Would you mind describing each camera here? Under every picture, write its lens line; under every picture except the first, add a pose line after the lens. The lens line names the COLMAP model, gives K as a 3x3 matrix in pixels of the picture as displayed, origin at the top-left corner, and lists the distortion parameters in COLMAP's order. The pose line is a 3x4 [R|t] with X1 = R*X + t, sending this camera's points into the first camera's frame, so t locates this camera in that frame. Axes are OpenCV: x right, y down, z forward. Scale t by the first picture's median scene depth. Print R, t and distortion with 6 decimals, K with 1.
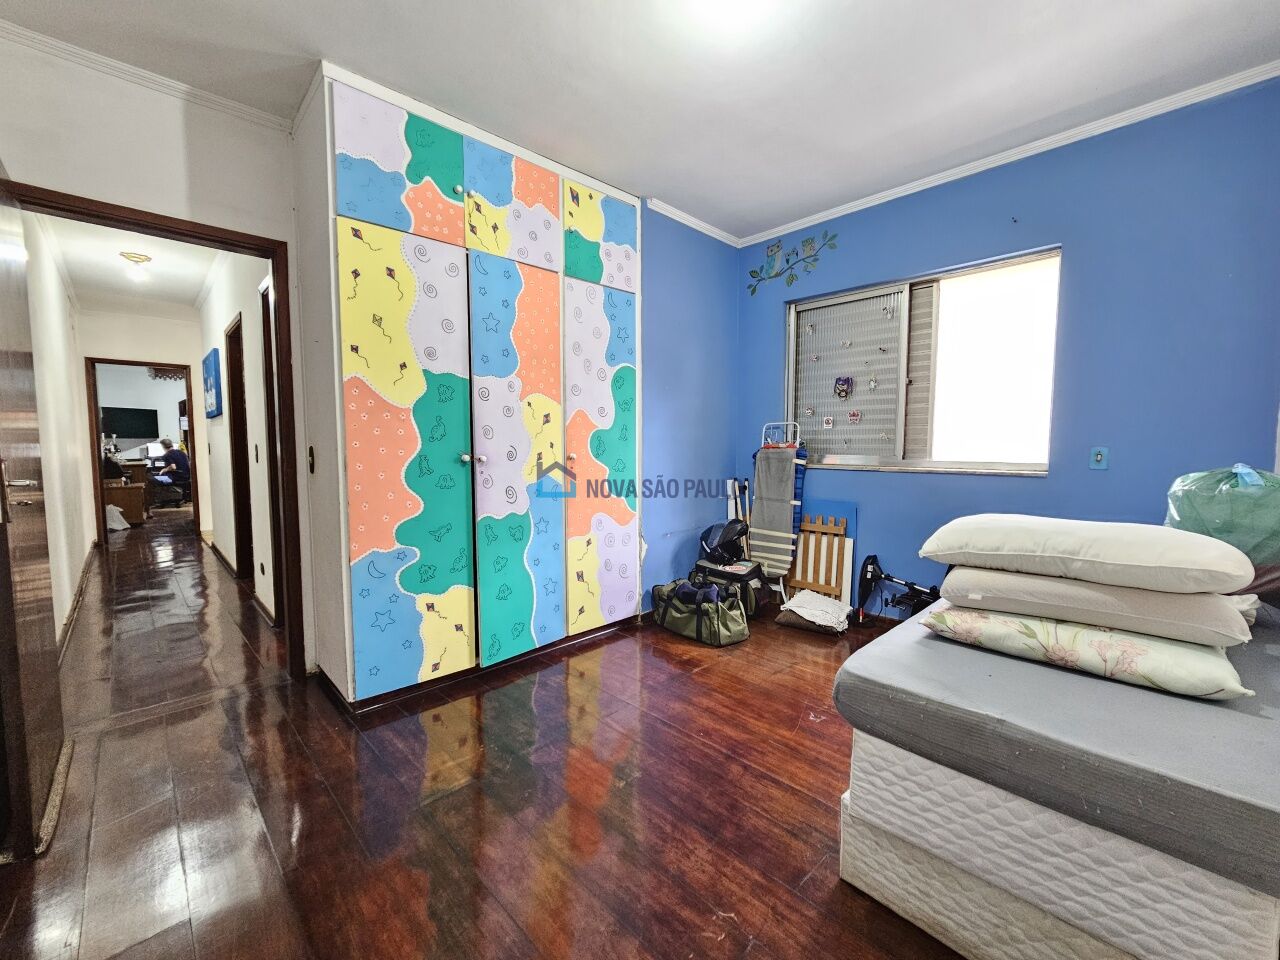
lens RADIAL K [[521.9, 0, 642.1], [0, 521.9, 481.8], [0, 0, 1]] dist [0.002808, 0.000358]
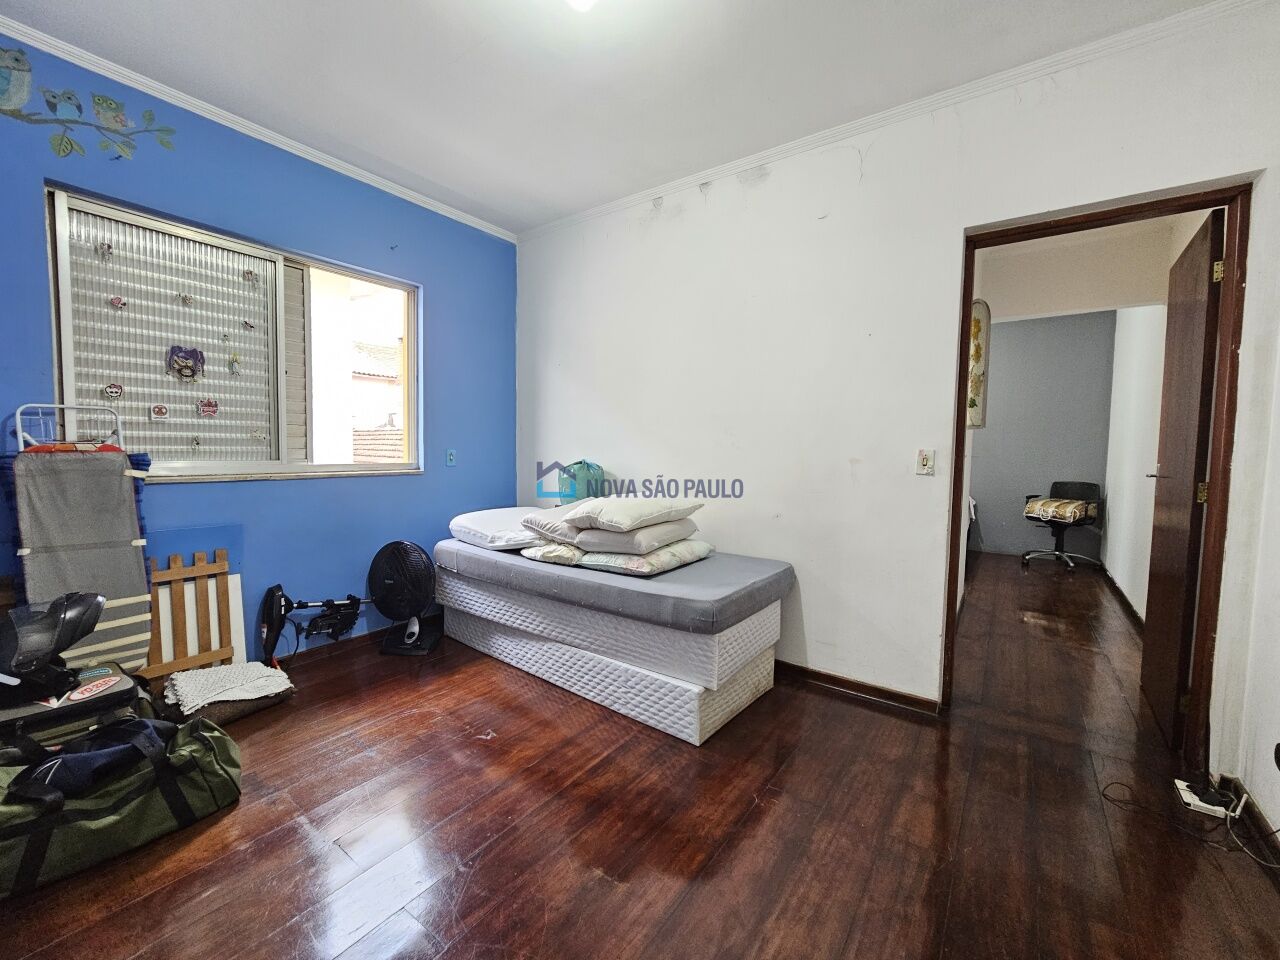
lens RADIAL K [[521.9, 0, 643.4], [0, 521.9, 482.0], [0, 0, 1]] dist [0.002808, 0.000358]
pose [[-0.158906, -0.069524, 0.984843, -0.397024], [0.057294, 0.995187, 0.079498, -0.045193], [-0.985630, 0.069059, -0.154157, 0.527662]]
